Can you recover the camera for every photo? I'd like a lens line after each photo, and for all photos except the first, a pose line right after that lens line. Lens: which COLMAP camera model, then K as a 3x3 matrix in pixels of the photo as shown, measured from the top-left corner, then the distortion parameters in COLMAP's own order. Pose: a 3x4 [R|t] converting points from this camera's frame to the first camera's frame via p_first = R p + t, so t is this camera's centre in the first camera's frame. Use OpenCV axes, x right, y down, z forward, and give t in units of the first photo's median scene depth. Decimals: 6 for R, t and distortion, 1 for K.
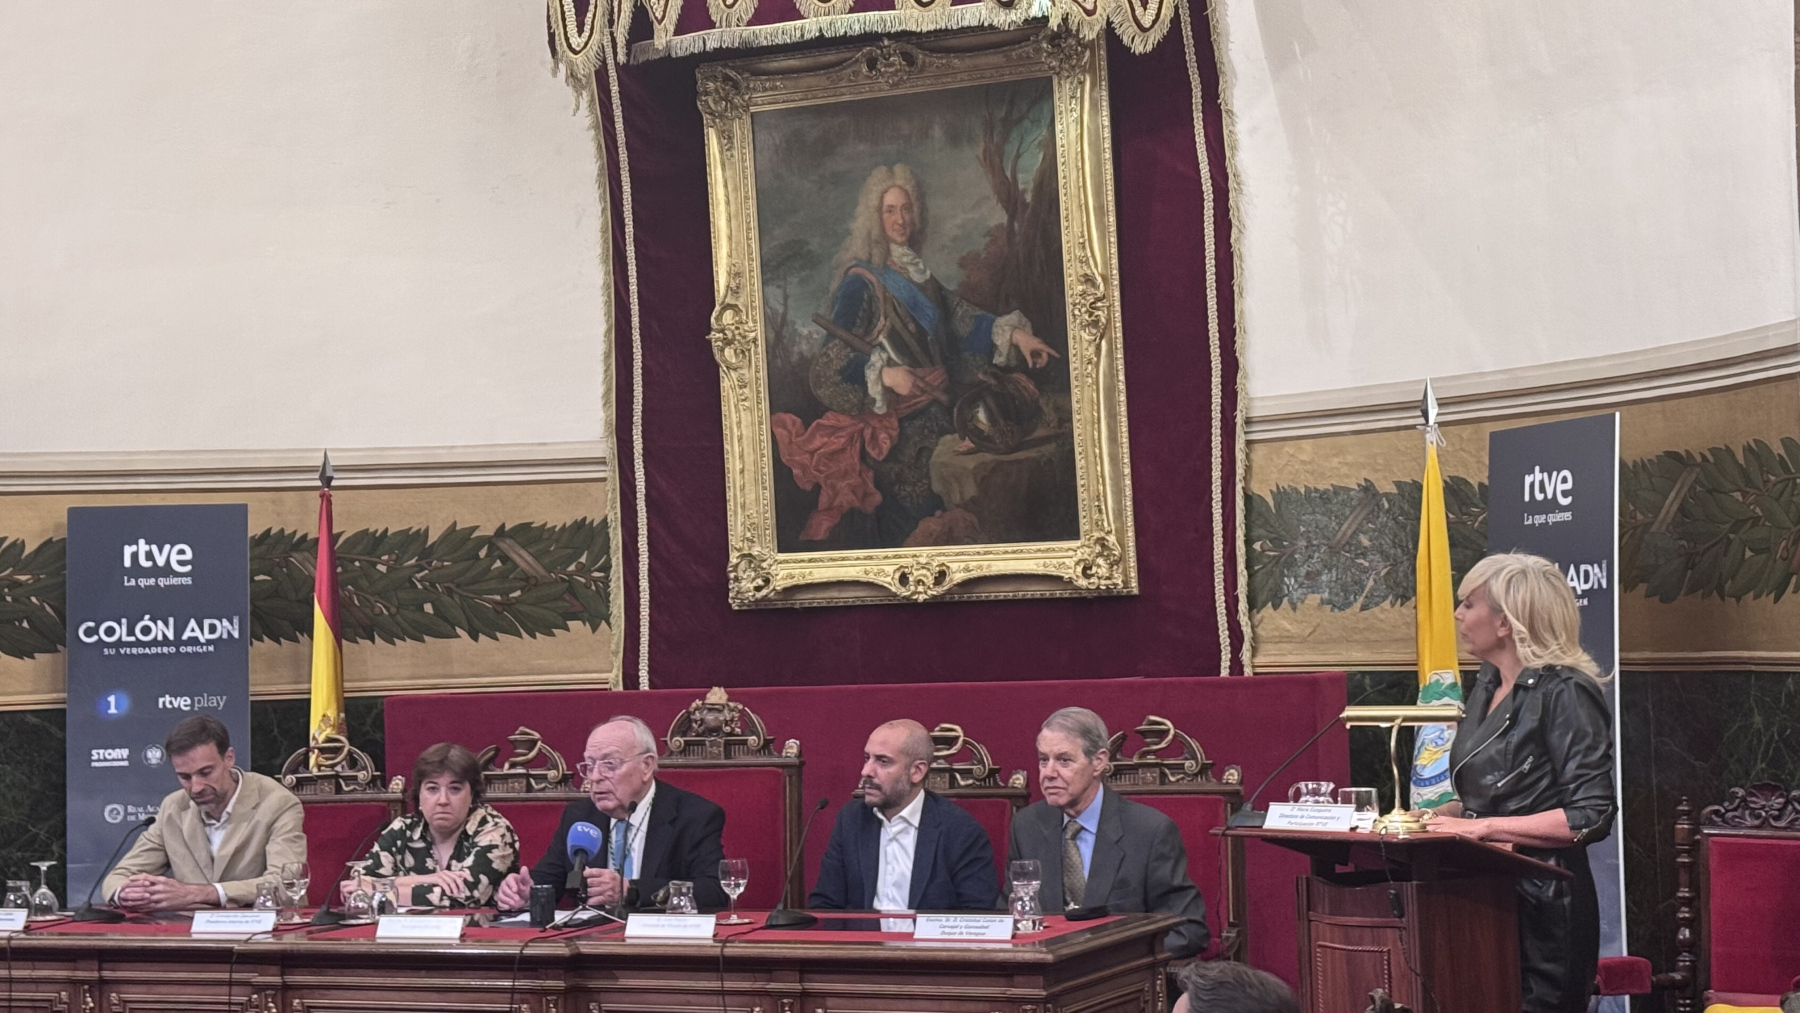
lens RADIAL K [[3154.2, 0, 870.9], [0, 3154.2, 508.1], [0, 0, 1]] dist [0.242554, 0.000000]
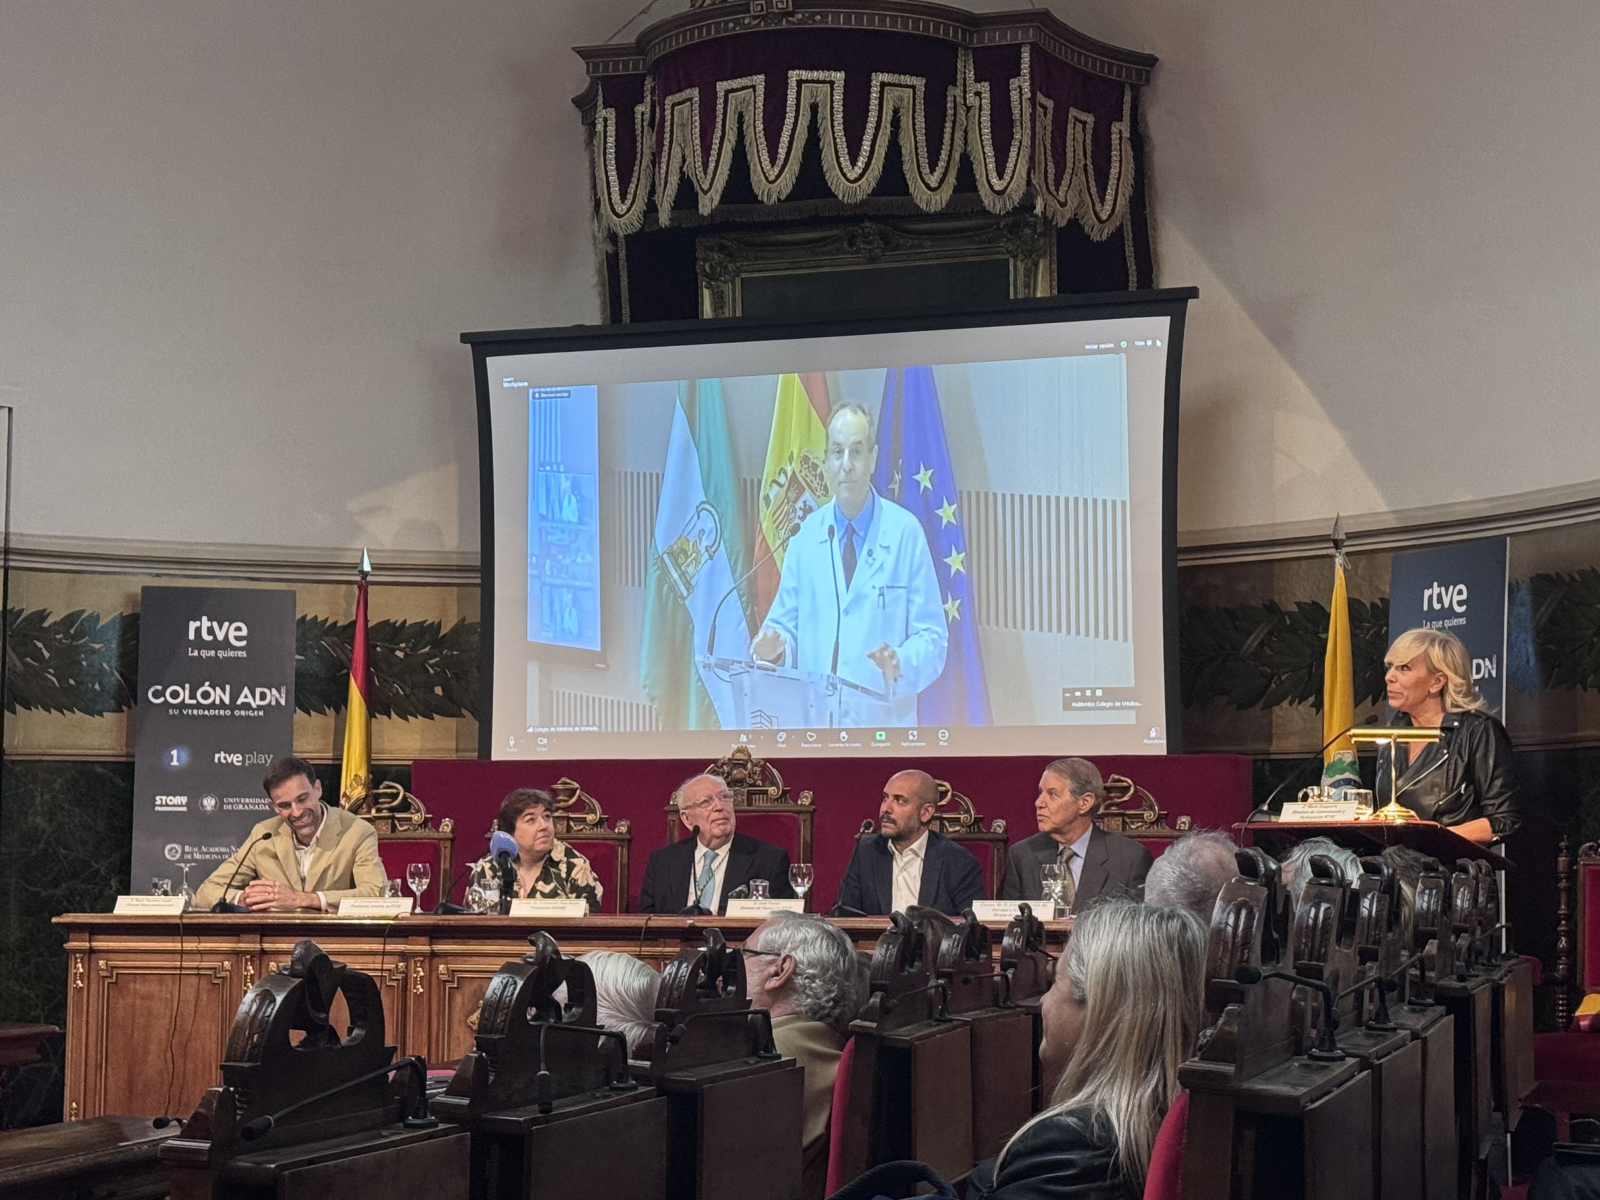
lens RADIAL K [[3255.2, 0, 785.0], [0, 3255.2, 605.7], [0, 0, 1]] dist [0.298990, 0.000000]
pose [[0.993857, 0.044534, 0.101316, -0.148742], [-0.039506, 0.997911, -0.051111, 0.061763], [-0.103380, 0.046795, 0.993541, -0.213433]]
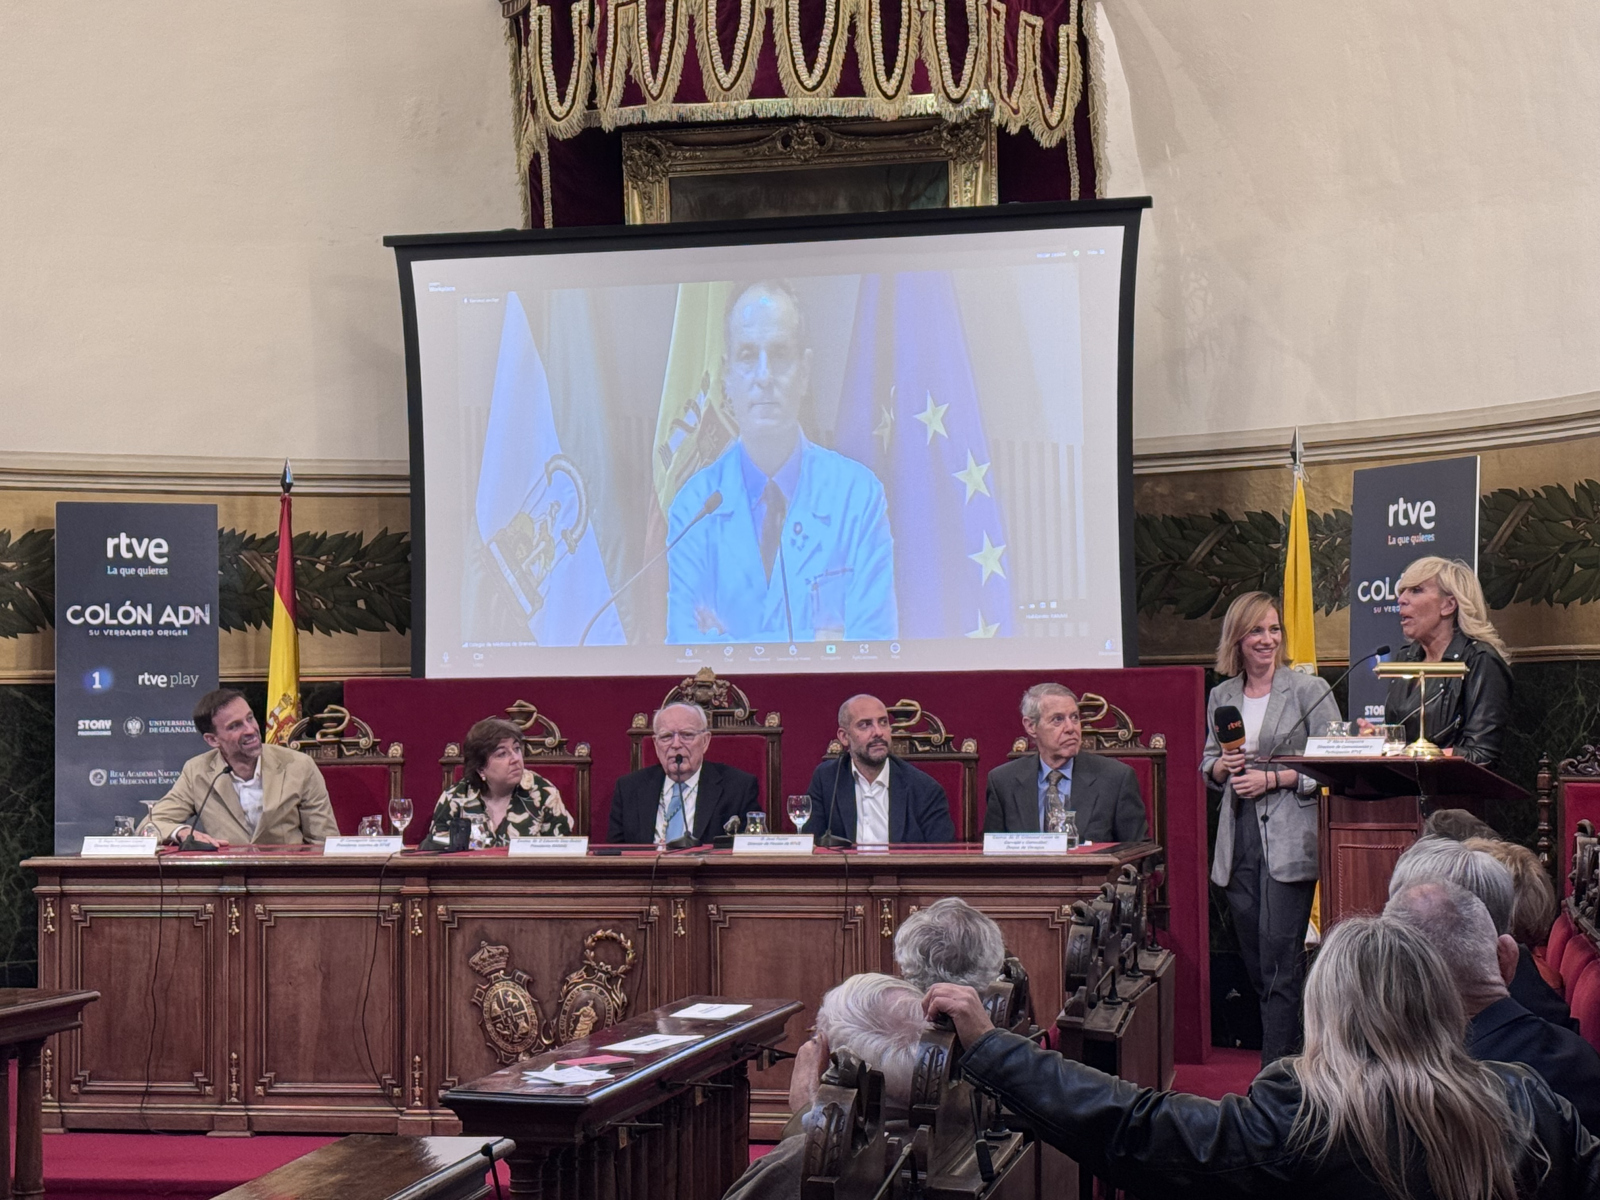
lens RADIAL K [[3372.4, 0, 809.1], [0, 3372.4, 594.3], [0, 0, 1]] dist [0.310811, 0.000000]
pose [[0.978572, 0.026635, 0.204176, -0.250947], [-0.026470, 0.999643, -0.003539, 0.030720], [-0.204197, -0.001941, 0.978928, -0.225401]]
